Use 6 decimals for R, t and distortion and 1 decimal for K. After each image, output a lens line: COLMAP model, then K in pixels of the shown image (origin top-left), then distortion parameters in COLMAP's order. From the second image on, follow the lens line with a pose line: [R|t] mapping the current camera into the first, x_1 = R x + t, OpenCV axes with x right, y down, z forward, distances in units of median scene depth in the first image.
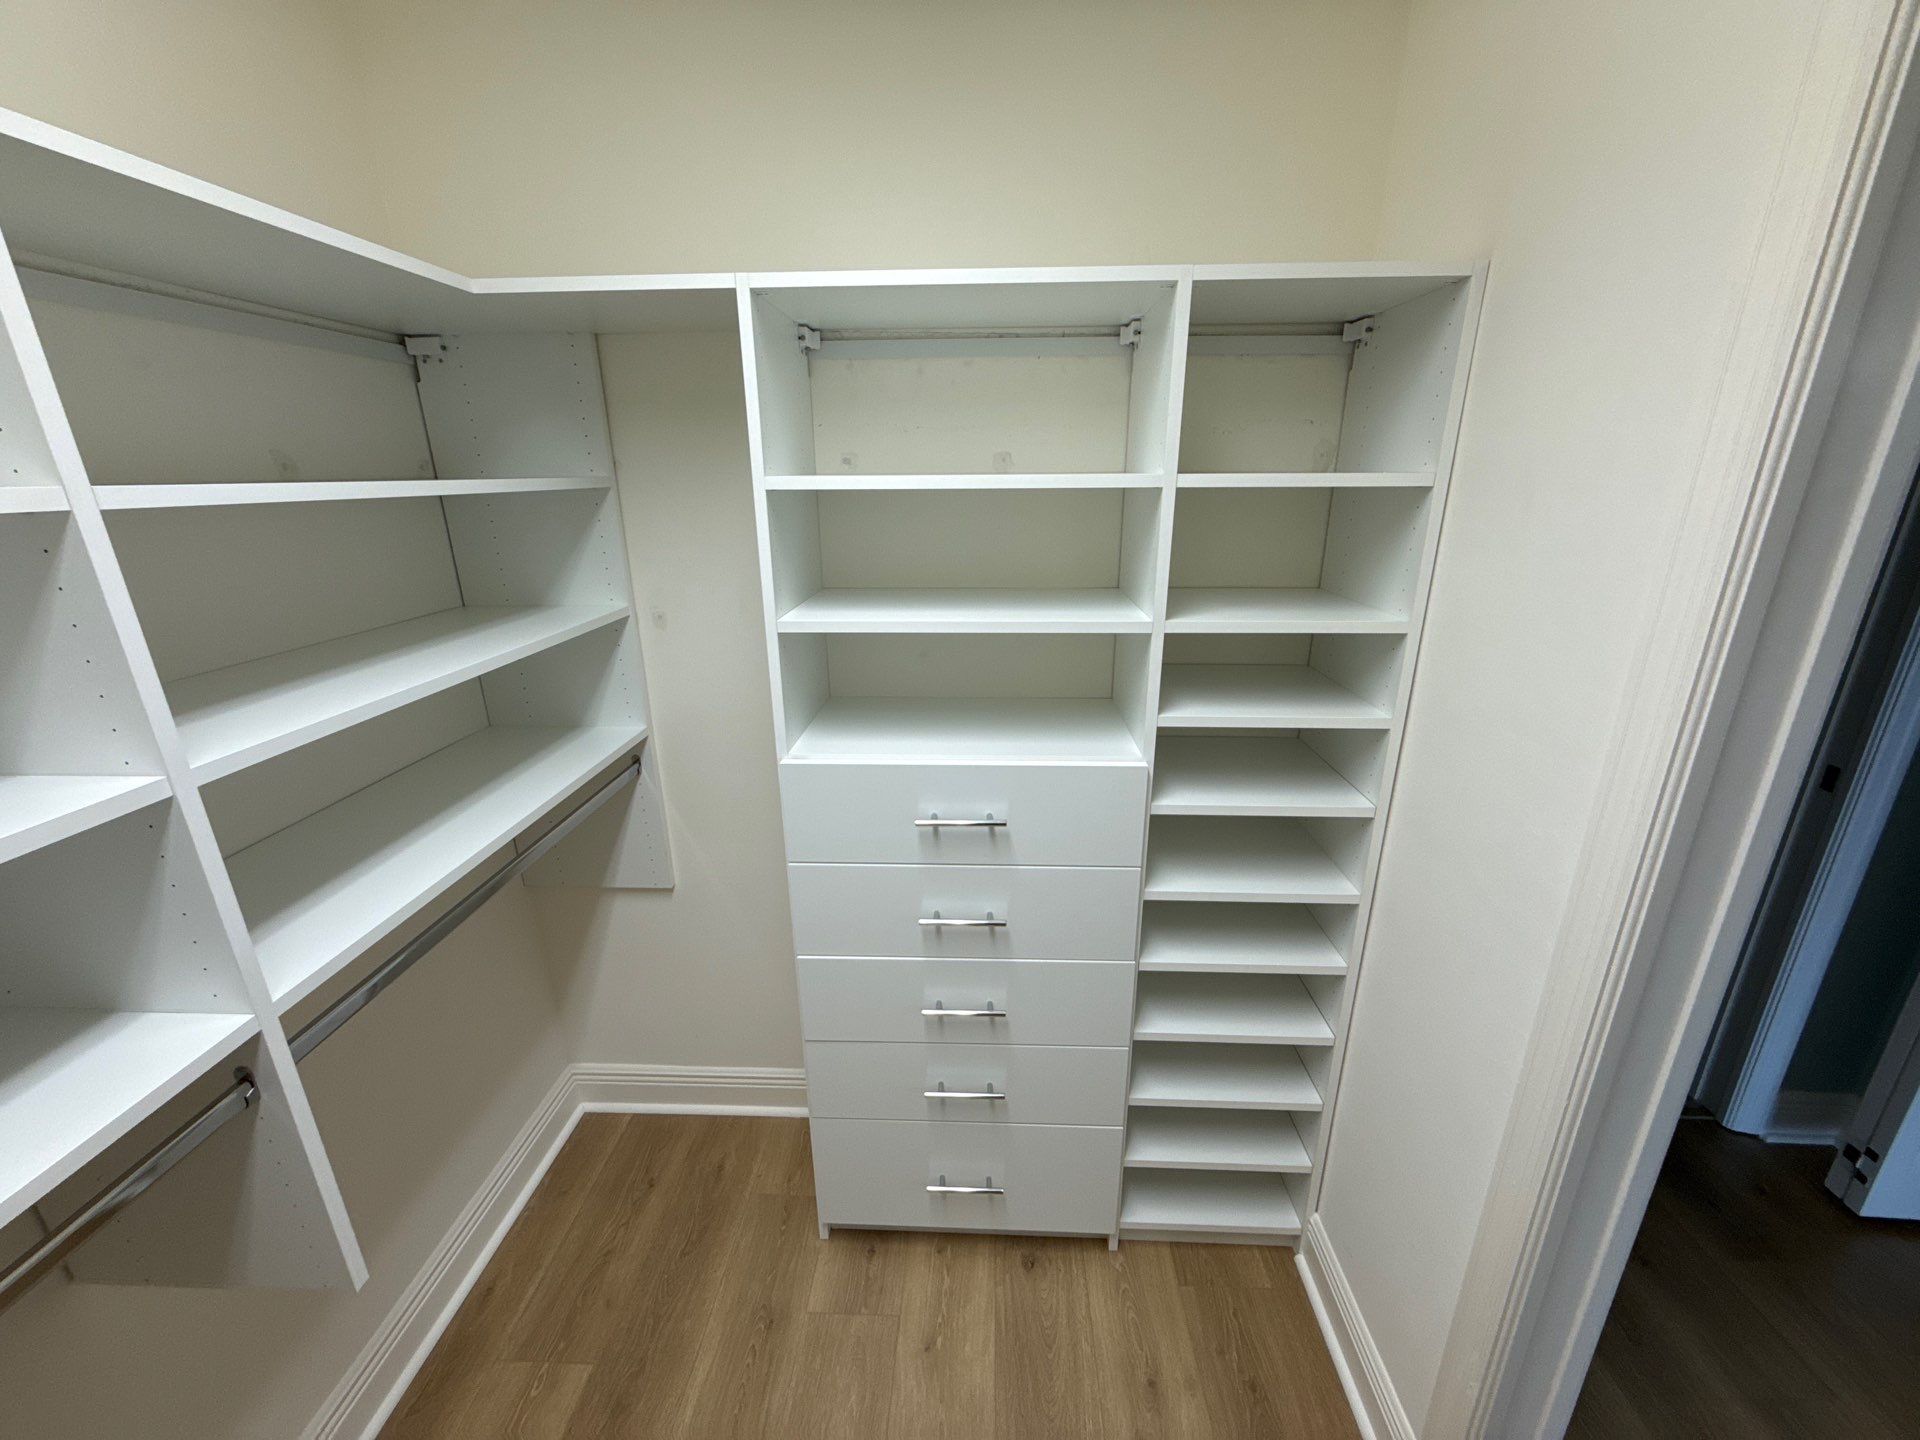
lens RADIAL K [[765.0, 0, 960.0], [0, 765.0, 720.0], [0, 0, 1]] dist [-0.000772, -0.000559]
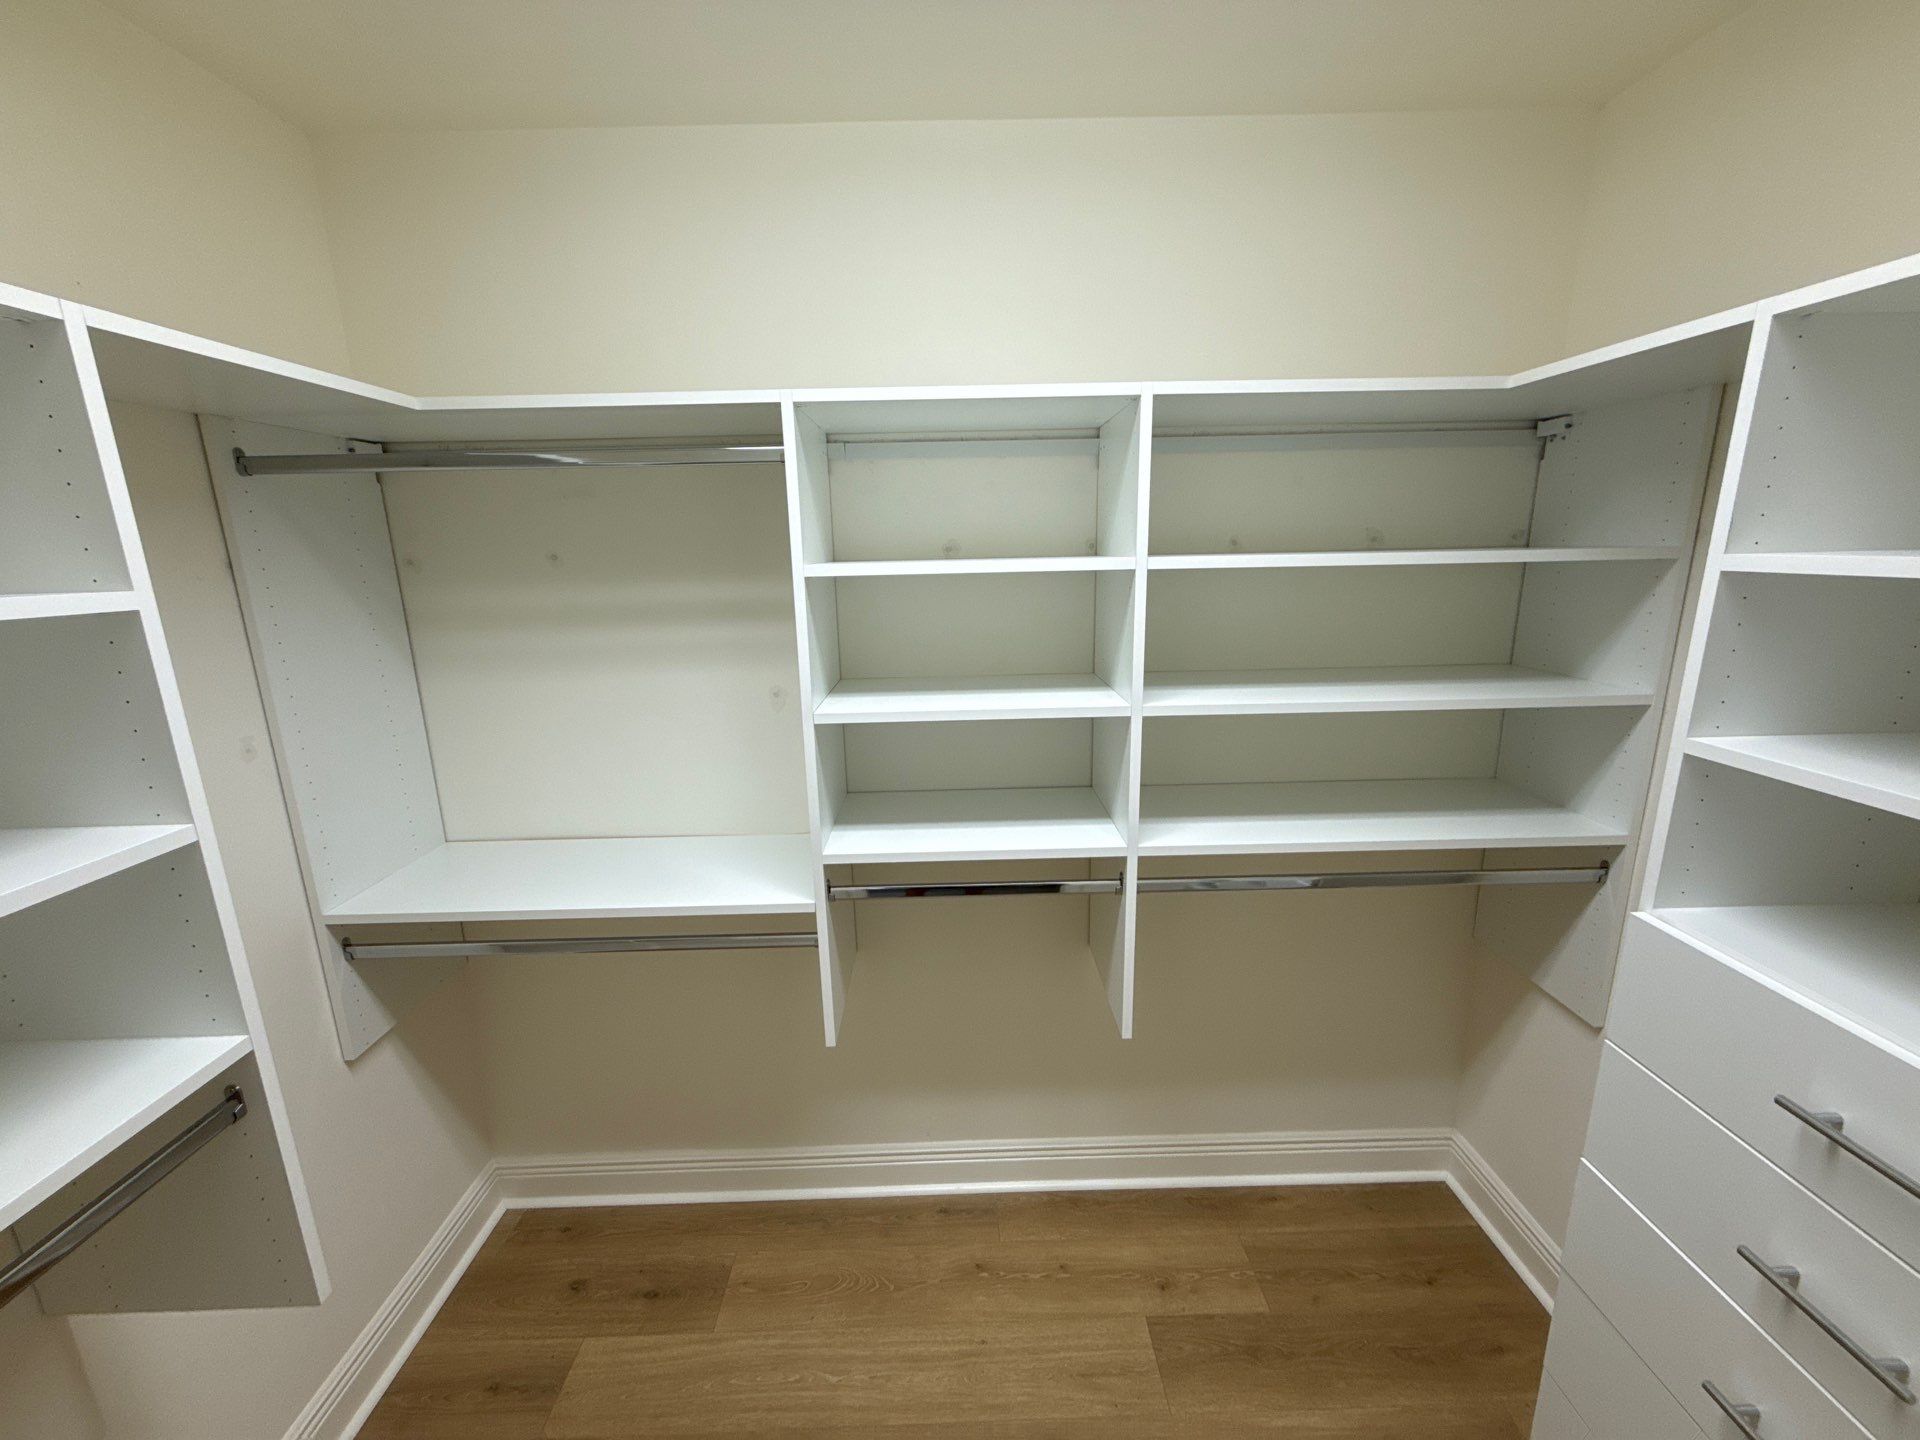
lens RADIAL K [[743.7, 0, 962.7], [0, 743.7, 724.0], [0, 0, 1]] dist [-0.000252, -0.000094]
pose [[0.056901, 0.226940, -0.972245, 0.388156], [-0.289984, 0.935597, 0.201415, -0.068848], [0.955339, 0.270474, 0.119046, 0.200563]]
